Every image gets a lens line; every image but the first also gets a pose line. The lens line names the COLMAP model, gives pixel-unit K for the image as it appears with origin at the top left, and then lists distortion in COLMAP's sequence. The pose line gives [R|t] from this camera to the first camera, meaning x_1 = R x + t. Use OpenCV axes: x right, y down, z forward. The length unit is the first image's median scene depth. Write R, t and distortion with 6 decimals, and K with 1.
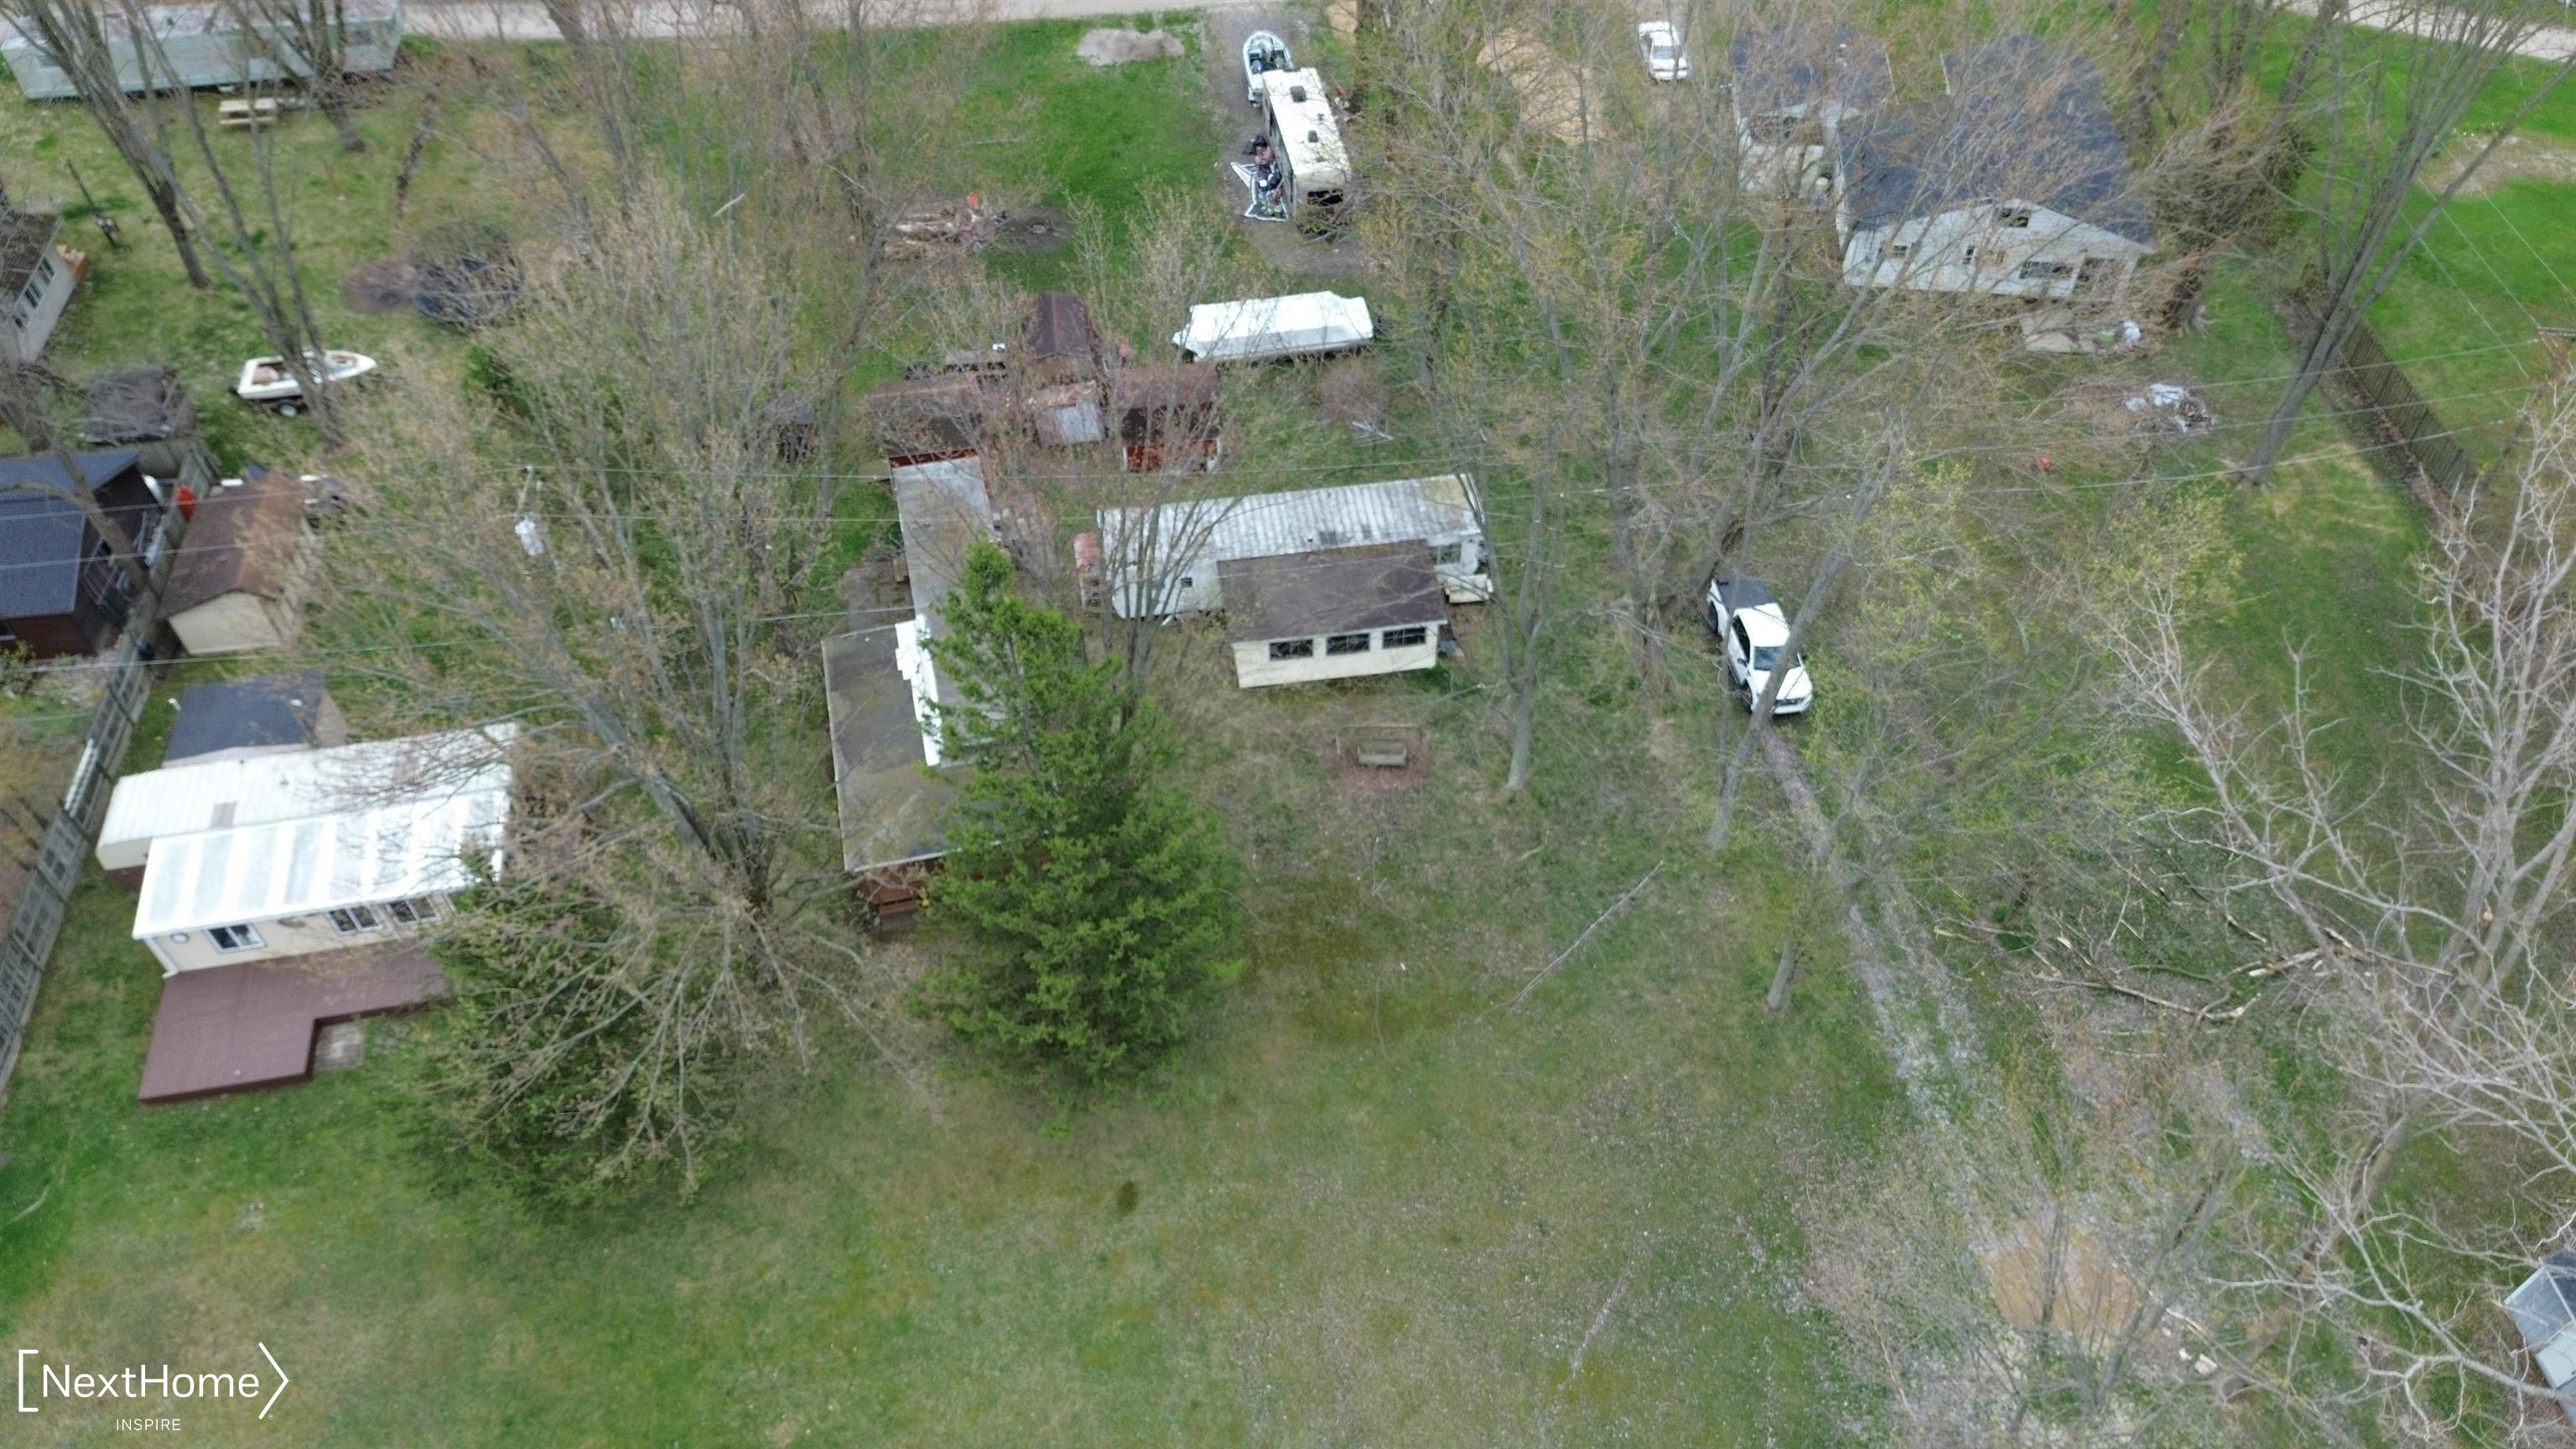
lens RADIAL K [[1818.6, 0, 1298.7], [0, 1818.6, 743.5], [0, 0, 1]] dist [0.062610, -0.064596]
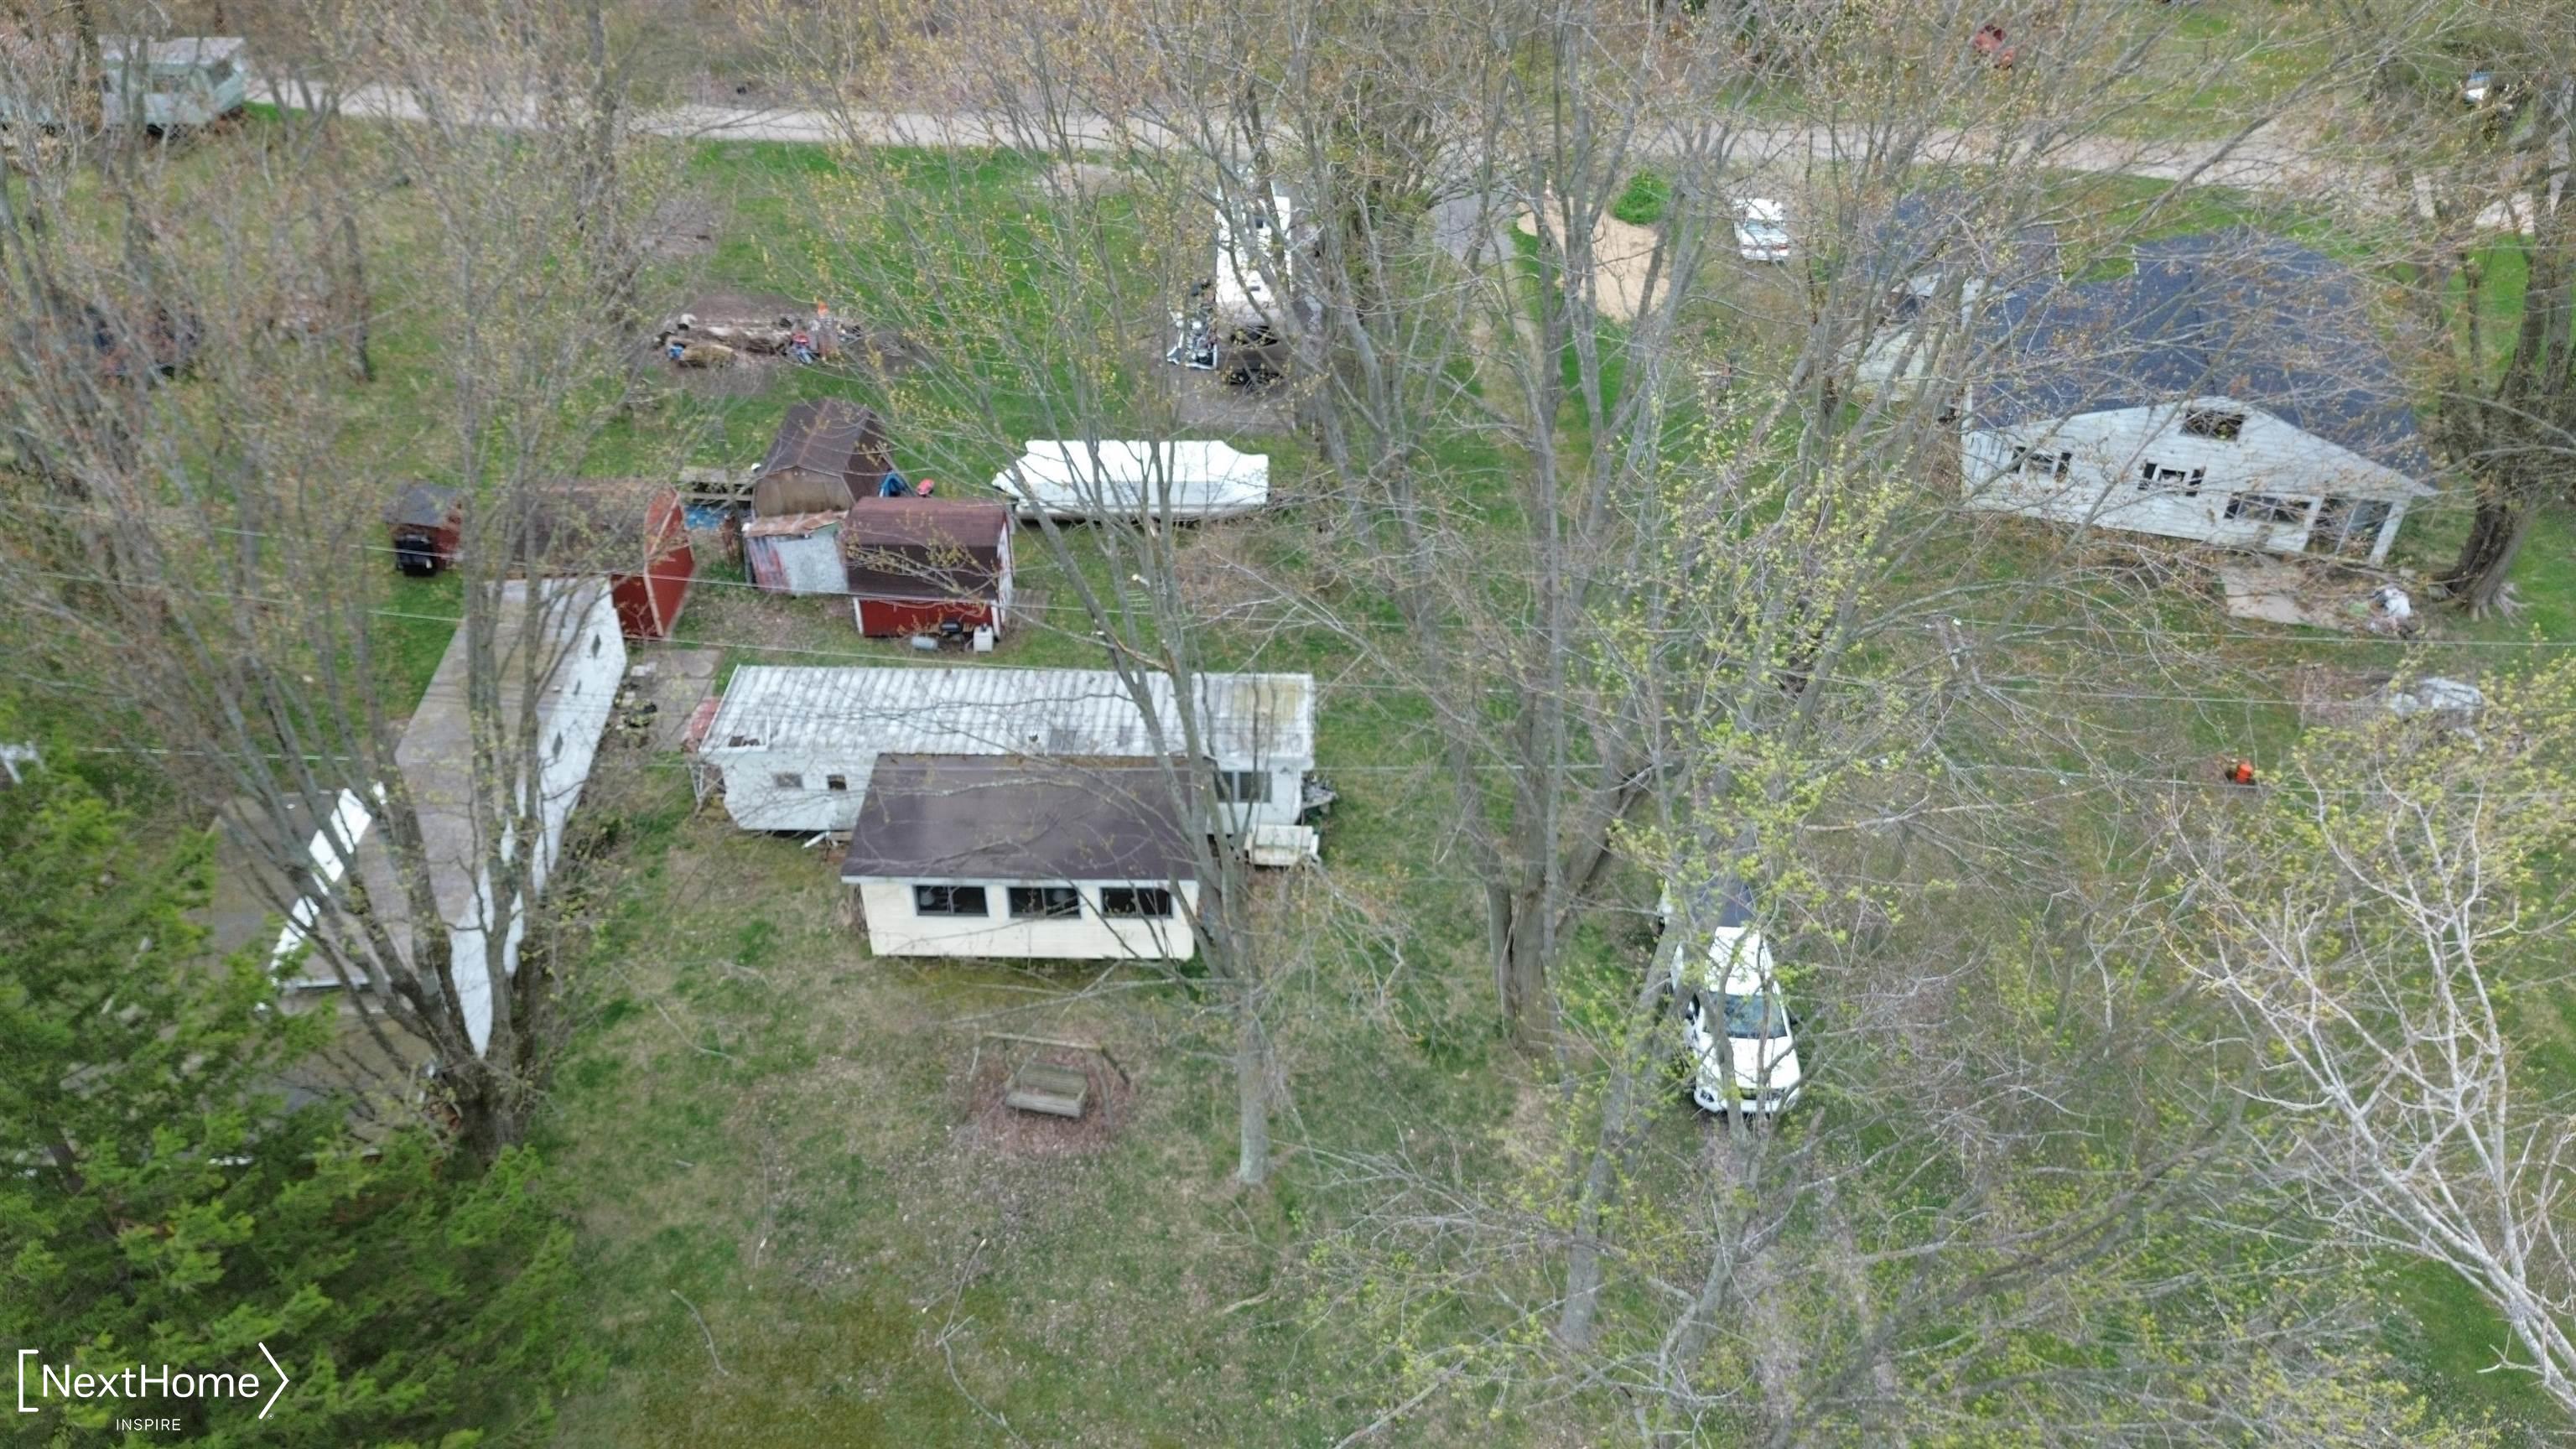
lens RADIAL K [[1818.6, 0, 1292.8], [0, 1818.6, 704.8], [0, 0, 1]] dist [0.062610, -0.064596]
pose [[0.986048, 0.104560, -0.129524, 0.202863], [-0.128247, 0.973244, -0.190655, -0.014481], [0.106124, 0.204606, 0.973075, 0.430232]]
